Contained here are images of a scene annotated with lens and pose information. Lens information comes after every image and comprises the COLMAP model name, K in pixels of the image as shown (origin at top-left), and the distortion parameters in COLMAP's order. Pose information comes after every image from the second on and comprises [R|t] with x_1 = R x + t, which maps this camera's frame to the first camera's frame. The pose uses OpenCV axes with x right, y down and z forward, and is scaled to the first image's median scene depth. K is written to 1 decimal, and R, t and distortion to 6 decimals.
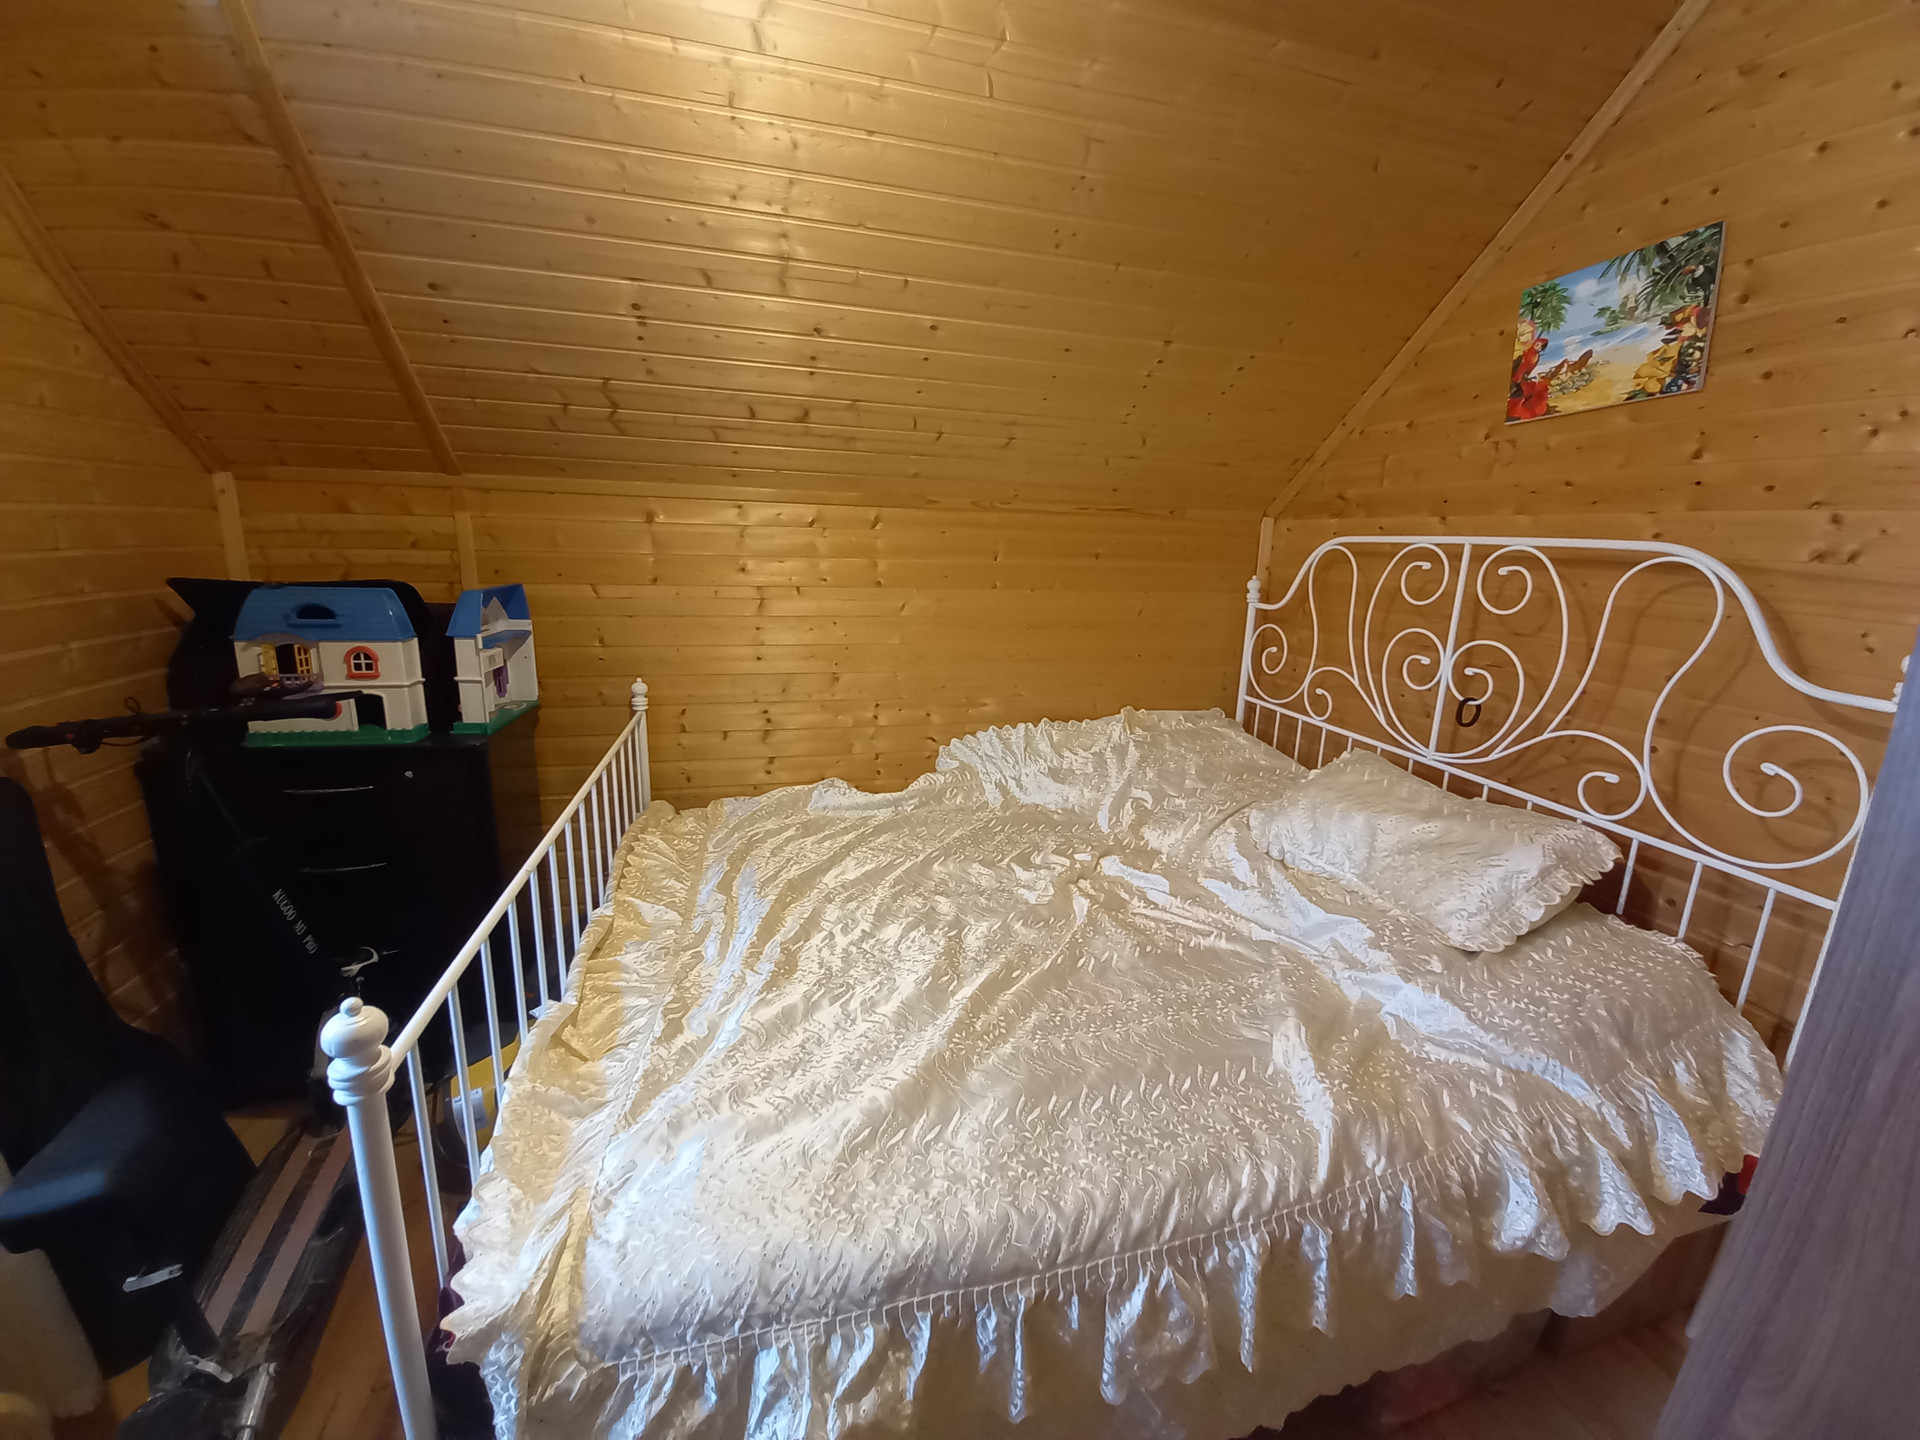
lens RADIAL K [[743.3, 0, 968.8], [0, 743.3, 715.7], [0, 0, 1]] dist [0.006451, -0.010870]
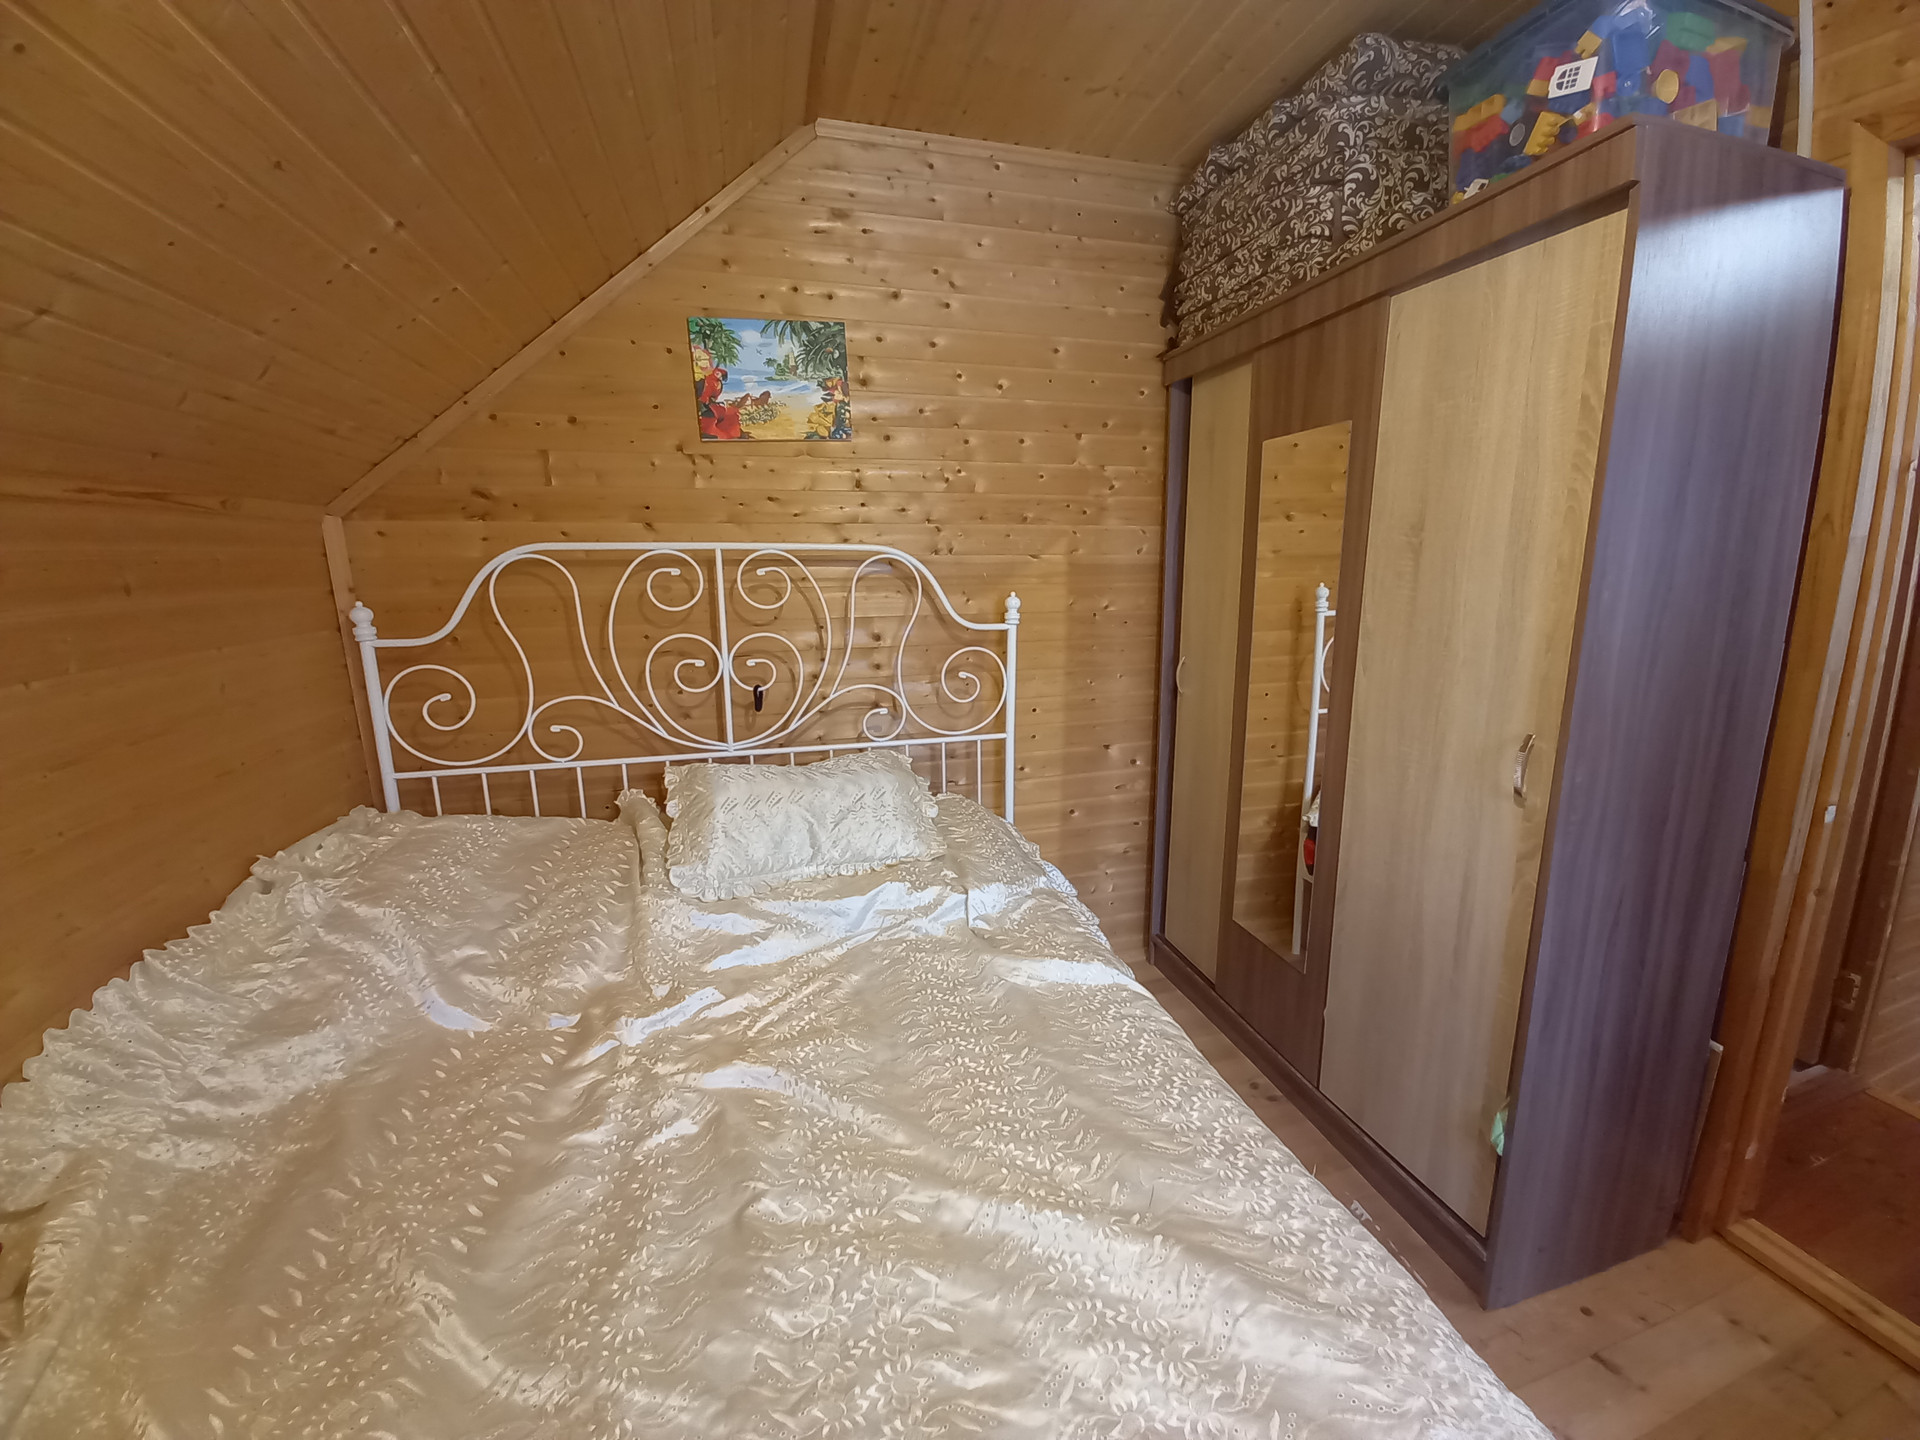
lens RADIAL K [[743.3, 0, 964.9], [0, 743.3, 714.2], [0, 0, 1]] dist [0.006451, -0.010870]
pose [[-0.013571, -0.231342, 0.972778, -0.440040], [0.236496, 0.944522, 0.227922, -0.166816], [-0.971538, 0.233151, 0.041894, 0.664125]]
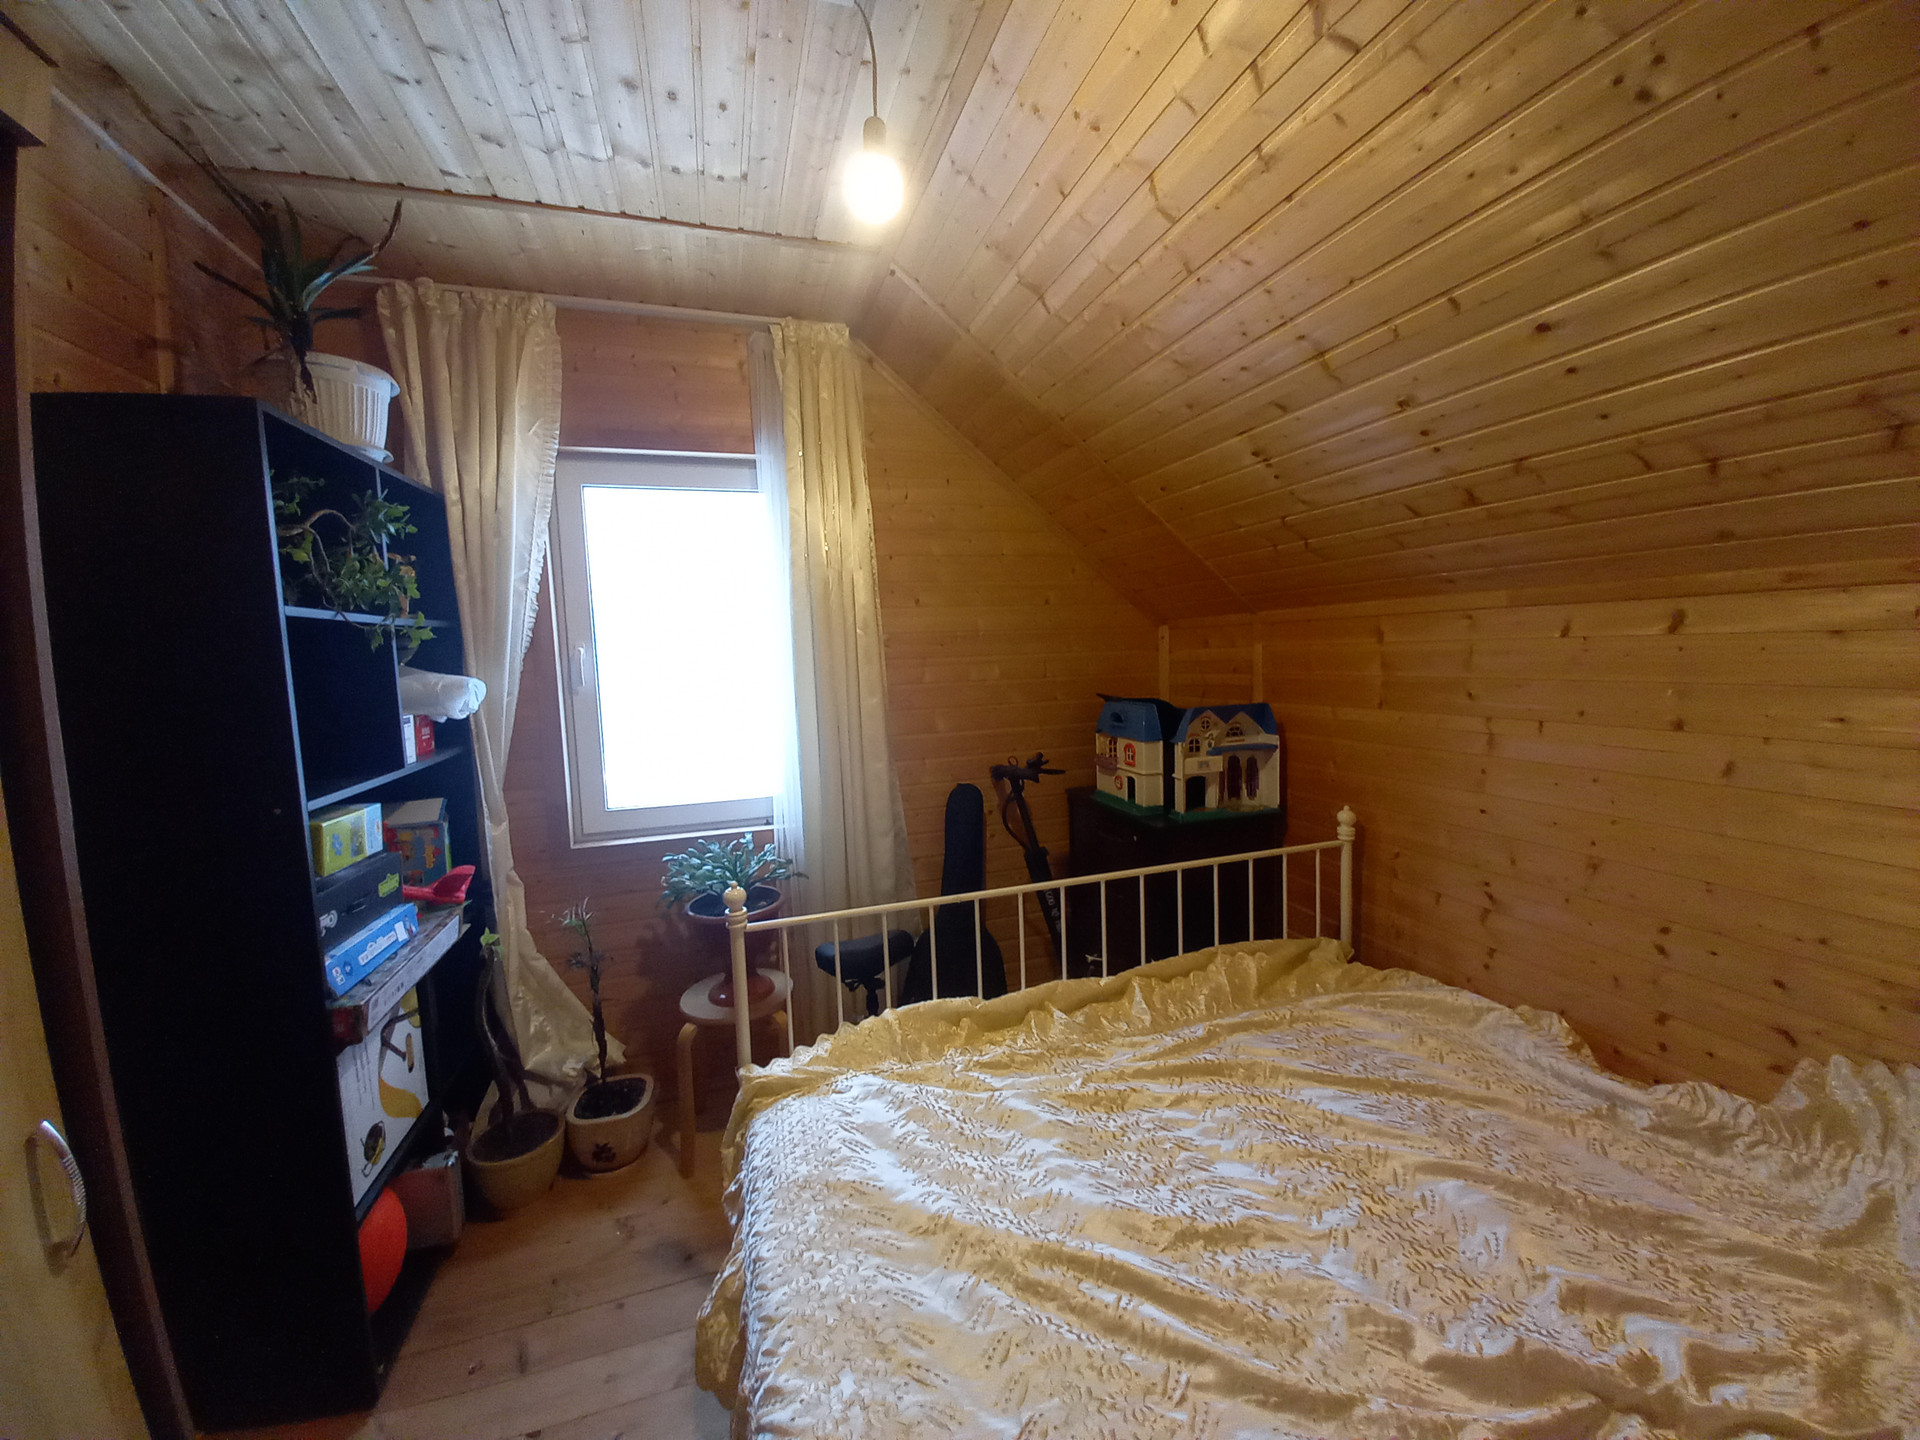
lens RADIAL K [[743.3, 0, 955.5], [0, 743.3, 713.2], [0, 0, 1]] dist [0.006451, -0.010870]
pose [[0.045183, 0.050234, -0.997715, 0.564224], [-0.183526, 0.982154, 0.041139, -0.137912], [0.981976, 0.181248, 0.053595, 0.540548]]
